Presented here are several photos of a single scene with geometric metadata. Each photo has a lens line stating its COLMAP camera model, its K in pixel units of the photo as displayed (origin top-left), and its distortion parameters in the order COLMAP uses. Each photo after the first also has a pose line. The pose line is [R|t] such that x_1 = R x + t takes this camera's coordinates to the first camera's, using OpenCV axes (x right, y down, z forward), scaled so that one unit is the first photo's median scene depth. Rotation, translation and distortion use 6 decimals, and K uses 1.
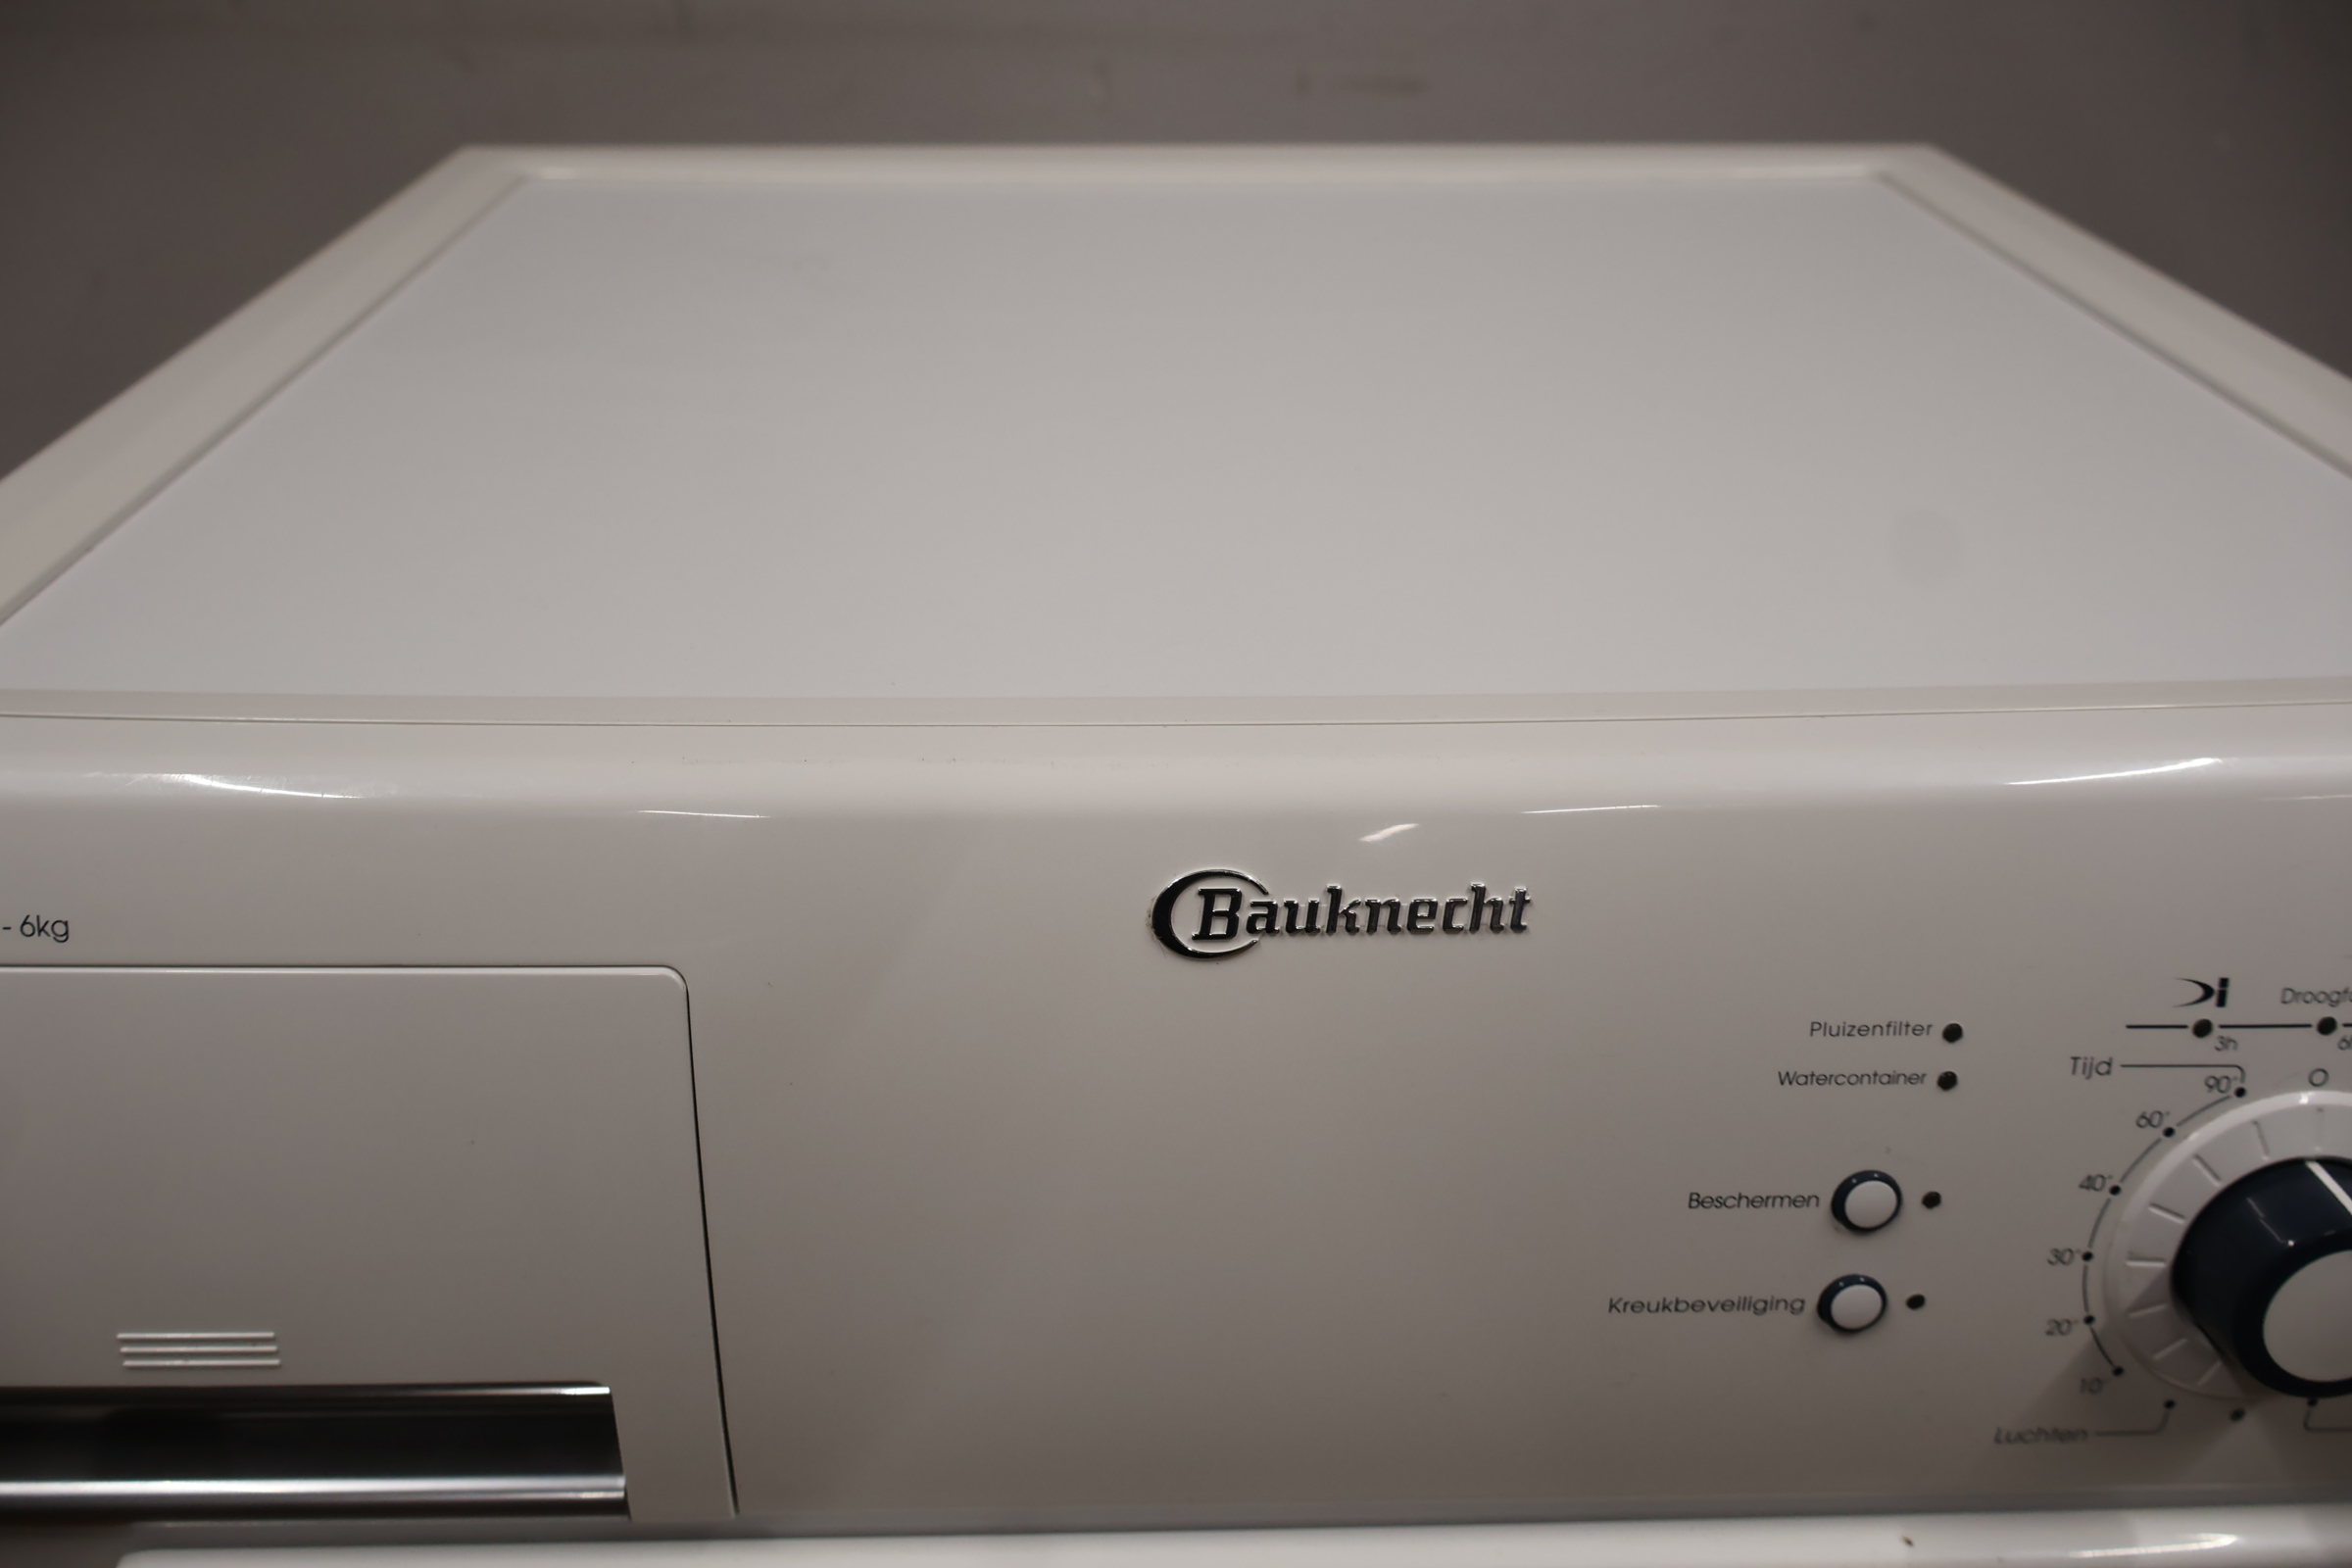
lens RADIAL K [[1967.0, 0, 1168.8], [0, 1967.0, 789.1], [0, 0, 1]] dist [-0.002240, -0.000377]
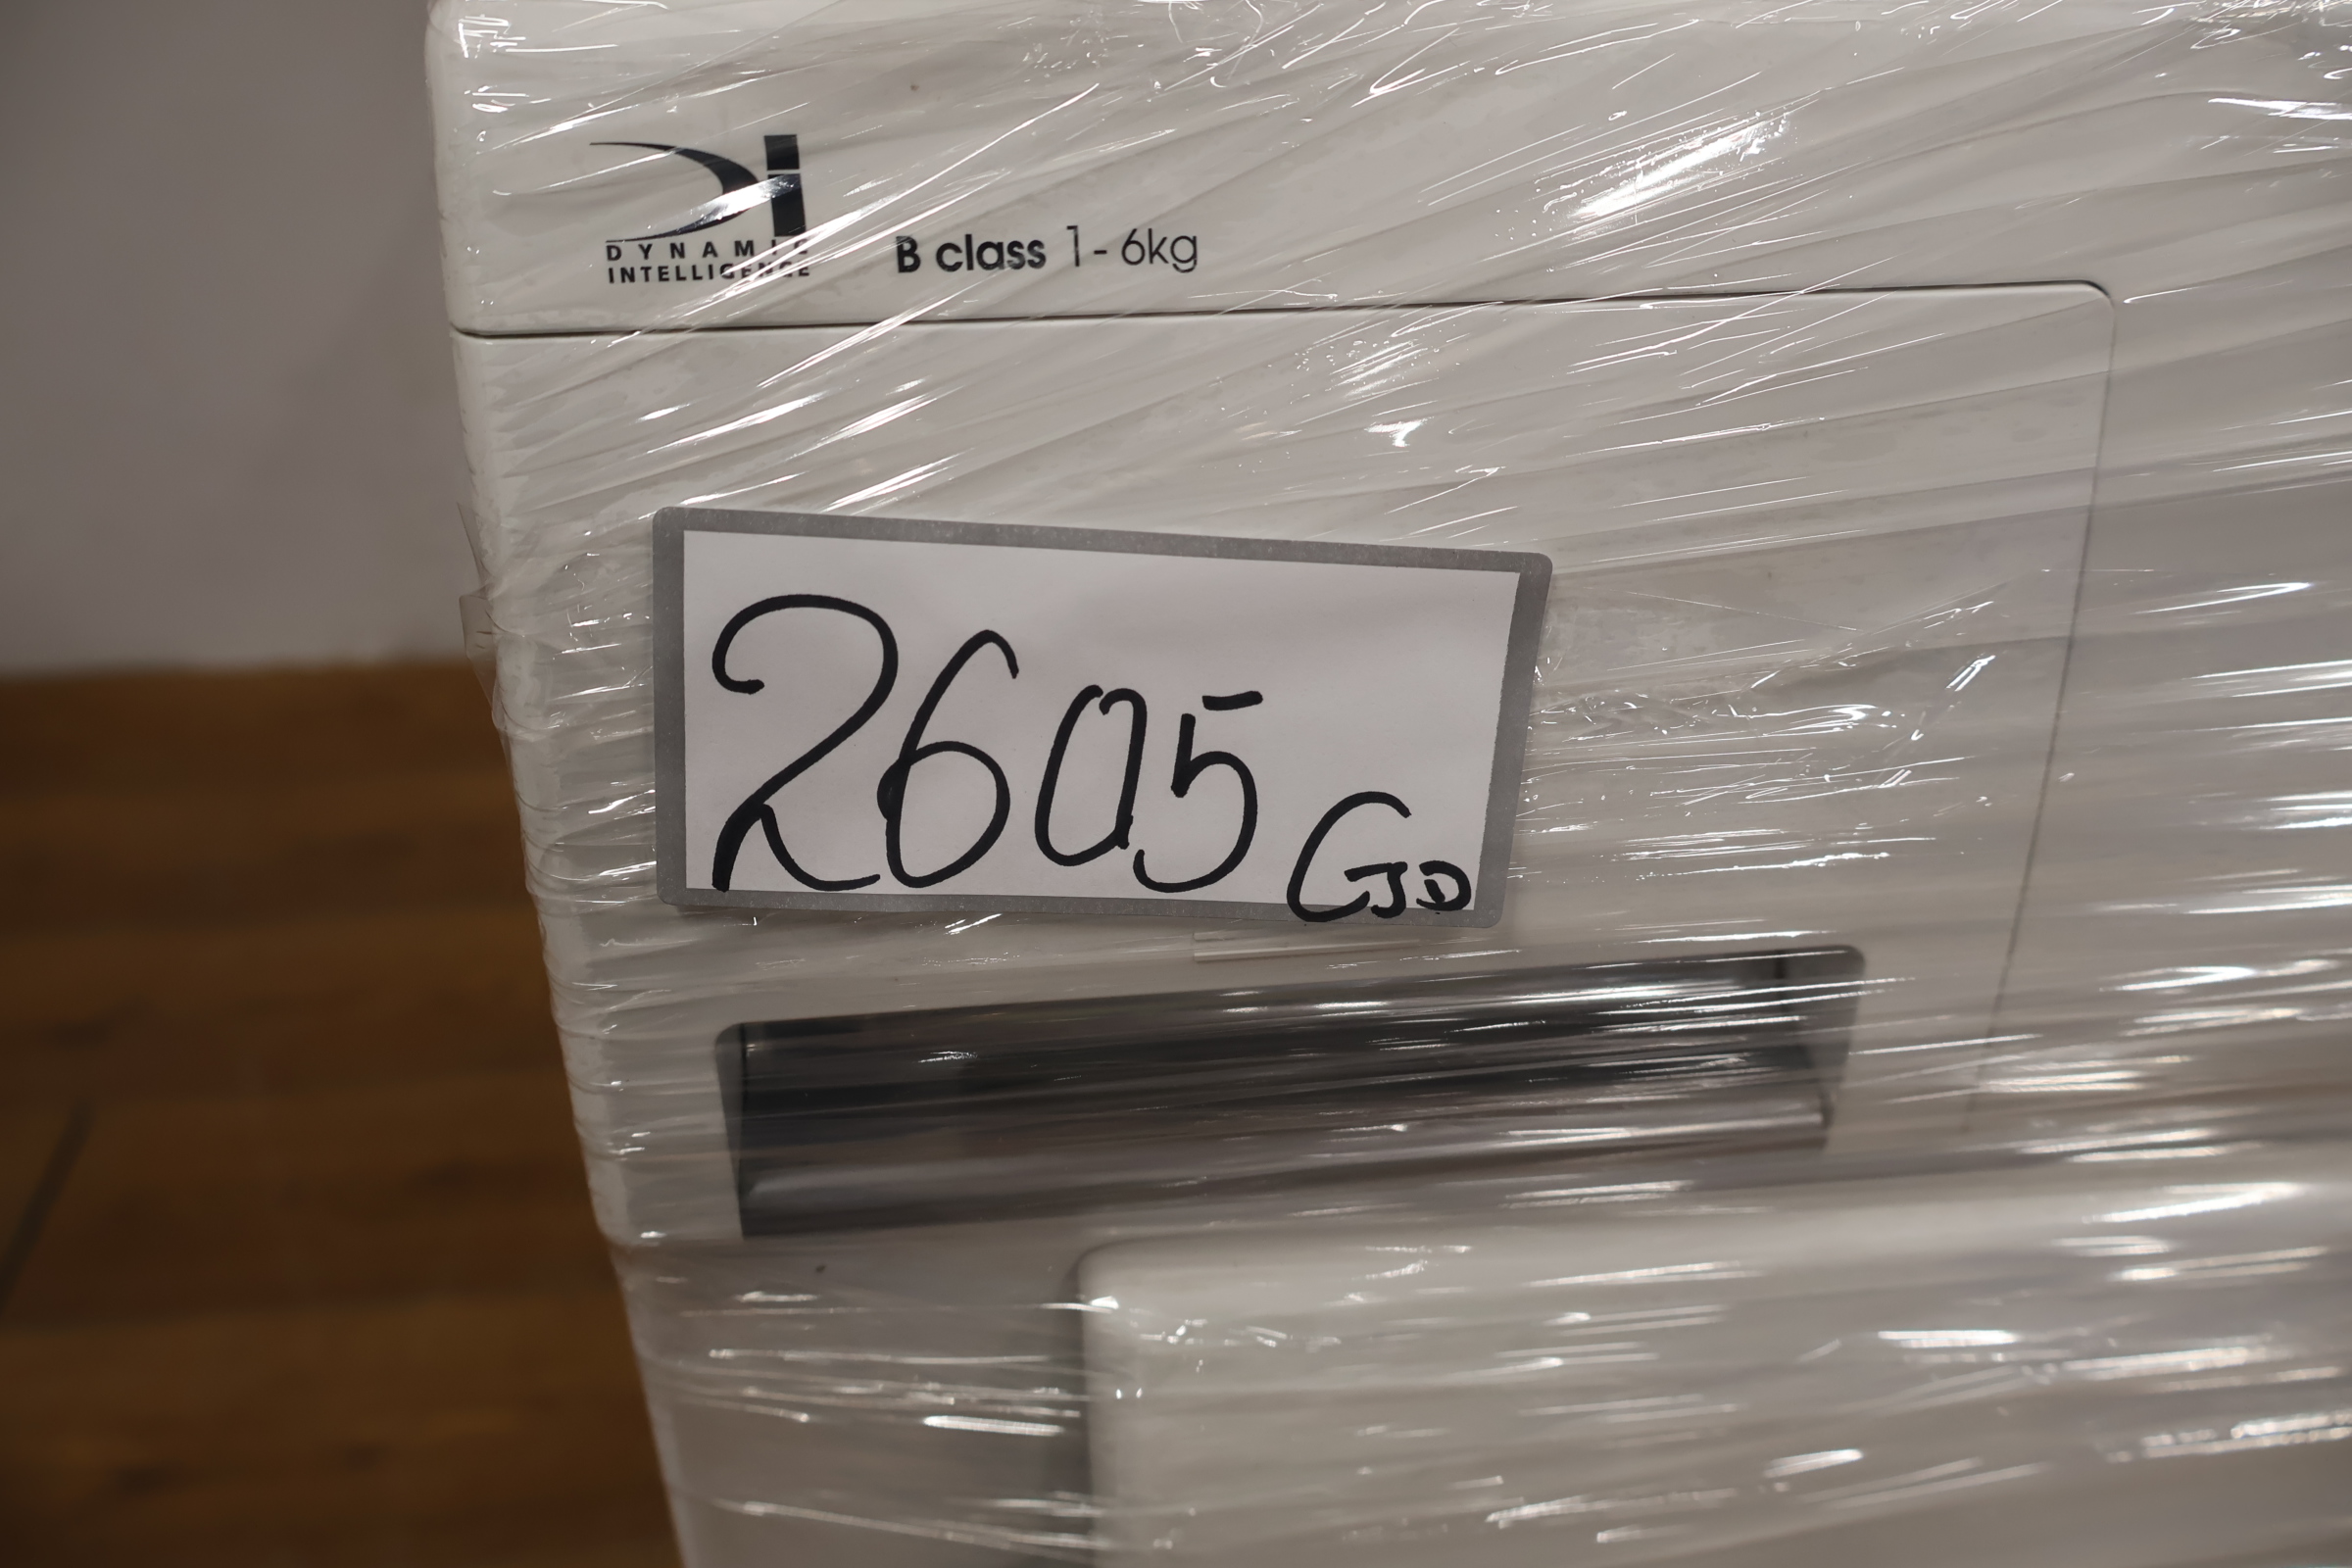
lens RADIAL K [[1973.7, 0, 1161.5], [0, 1973.7, 778.6], [0, 0, 1]] dist [-0.003353, 0.000786]
pose [[0.996047, -0.056843, 0.068258, -0.591368], [0.051733, 0.995883, 0.074430, 0.182678], [-0.072208, -0.070605, 0.994887, 0.337961]]
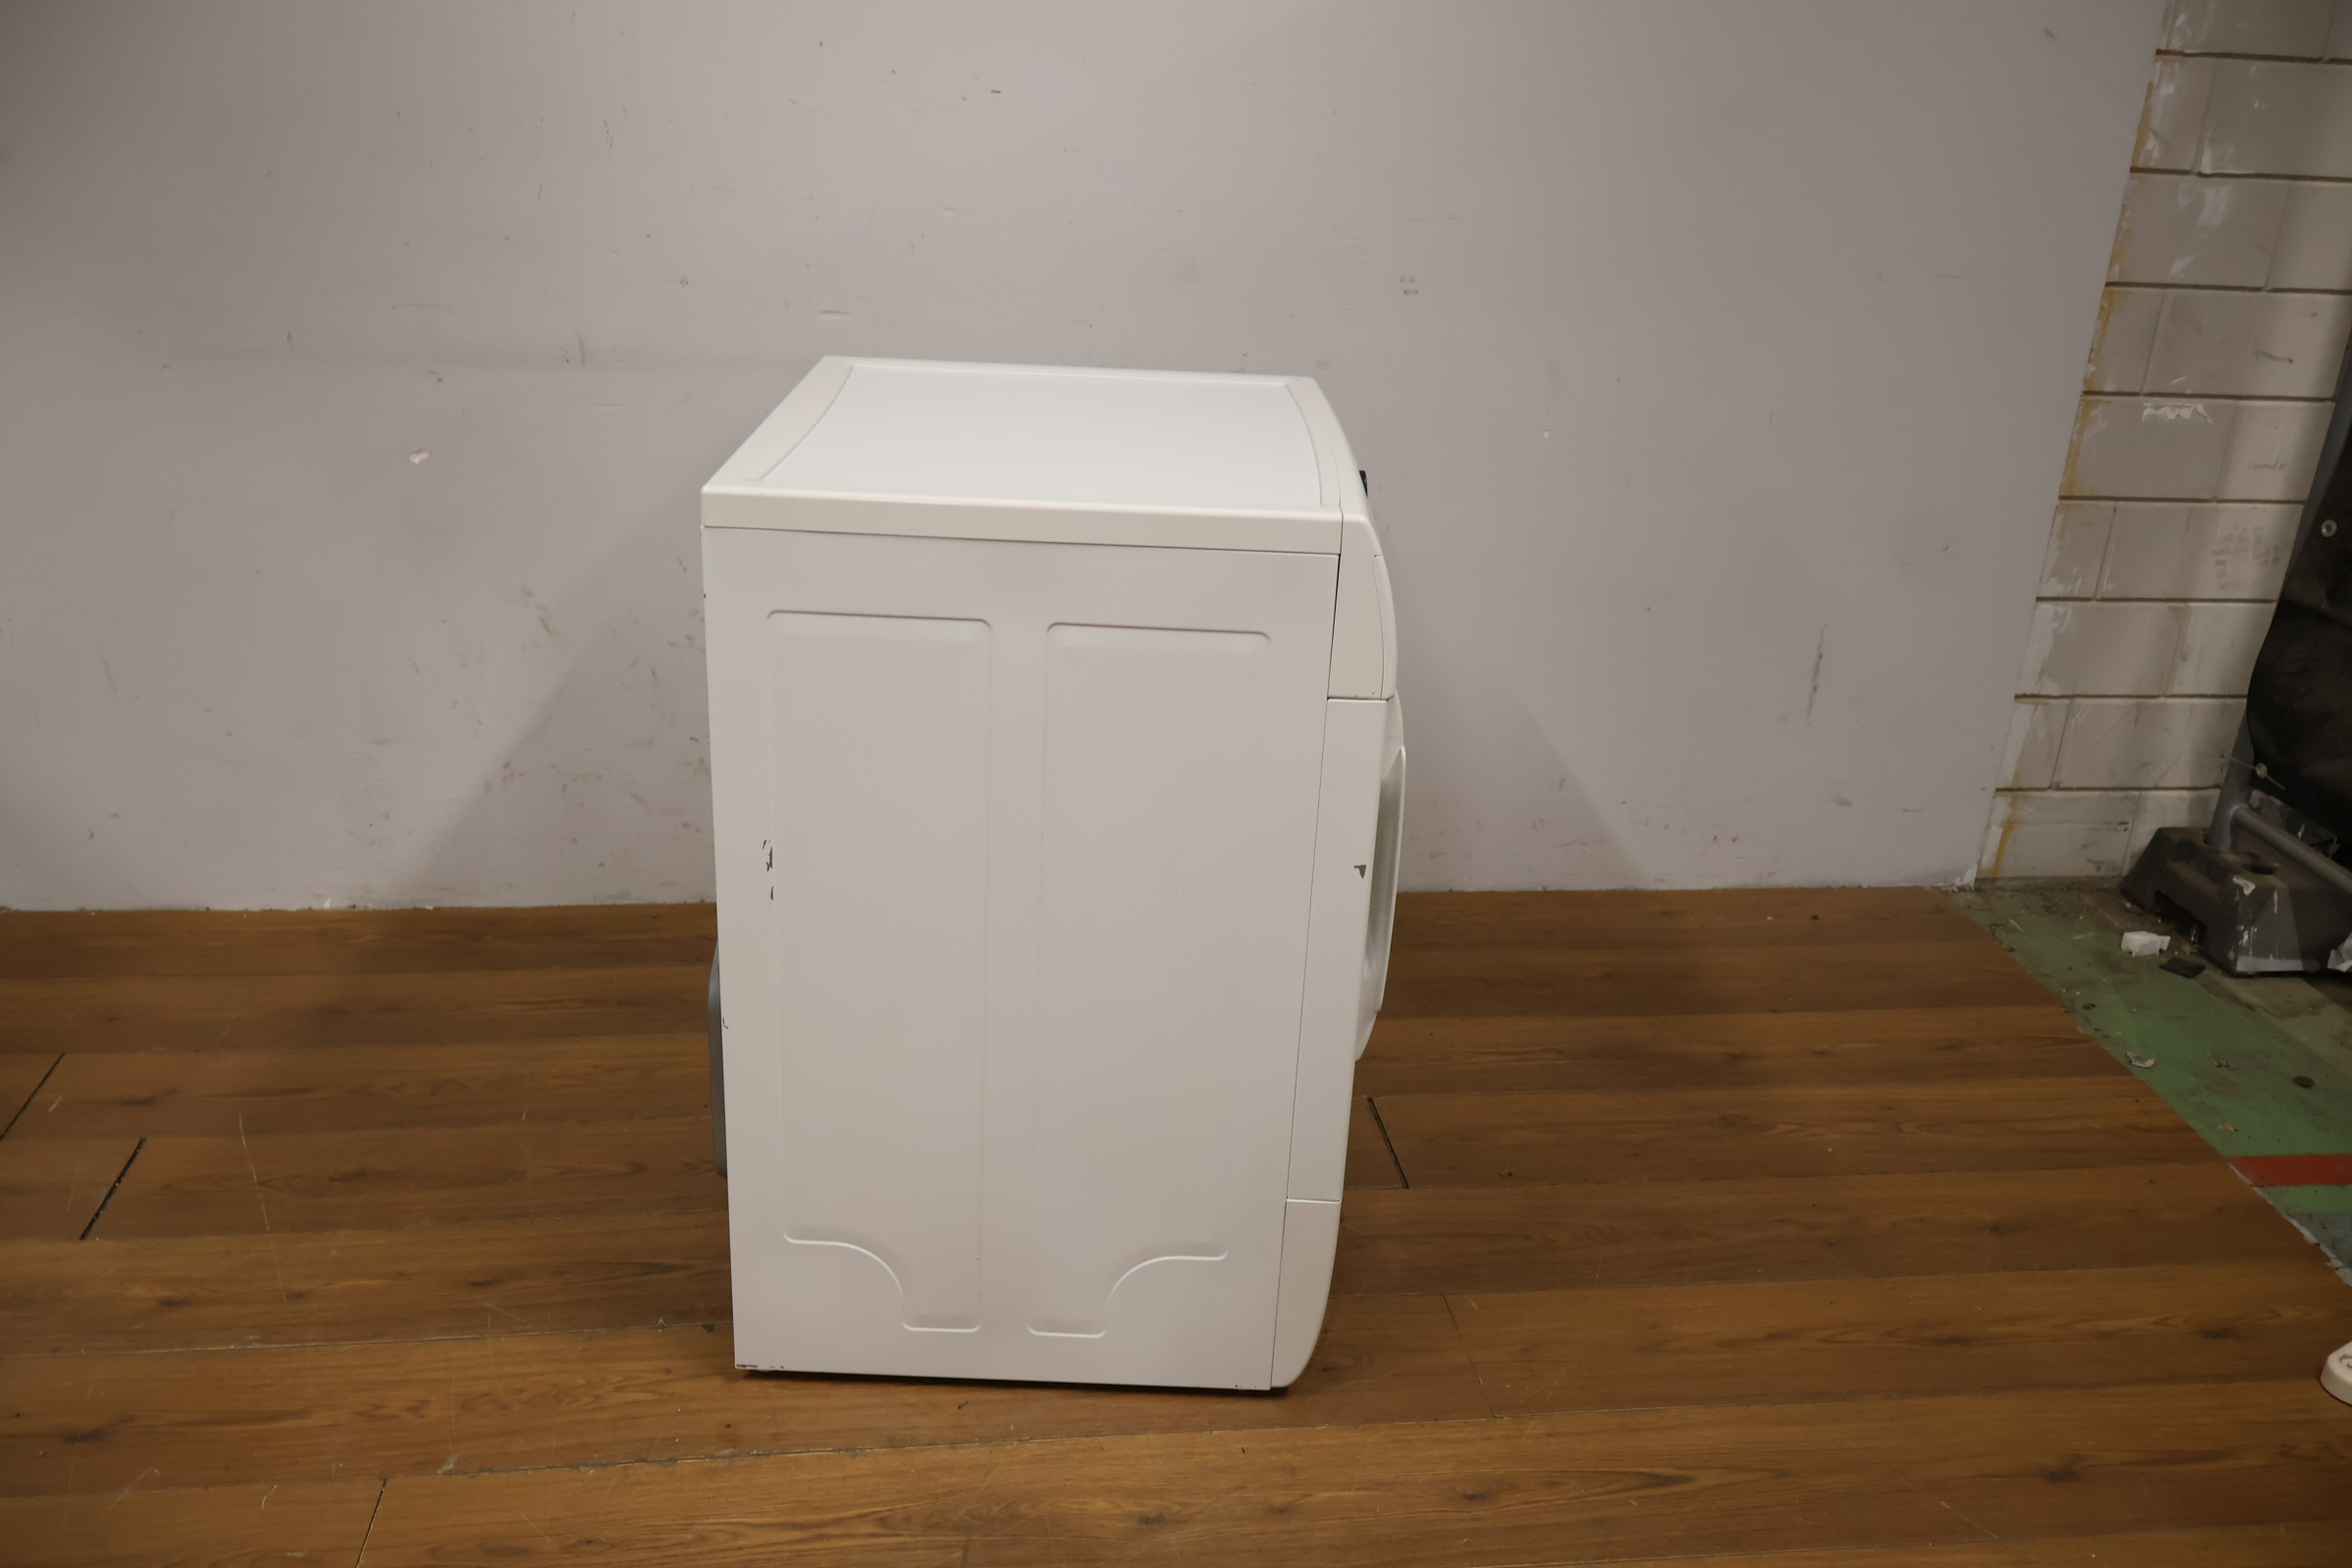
lens RADIAL K [[1973.7, 0, 1161.5], [0, 1973.7, 778.6], [0, 0, 1]] dist [-0.003353, 0.000786]
pose [[0.993524, -0.013122, 0.112865, 0.125347], [0.027733, 0.991272, -0.128879, 0.721863], [-0.110189, 0.131174, 0.985217, -2.496733]]
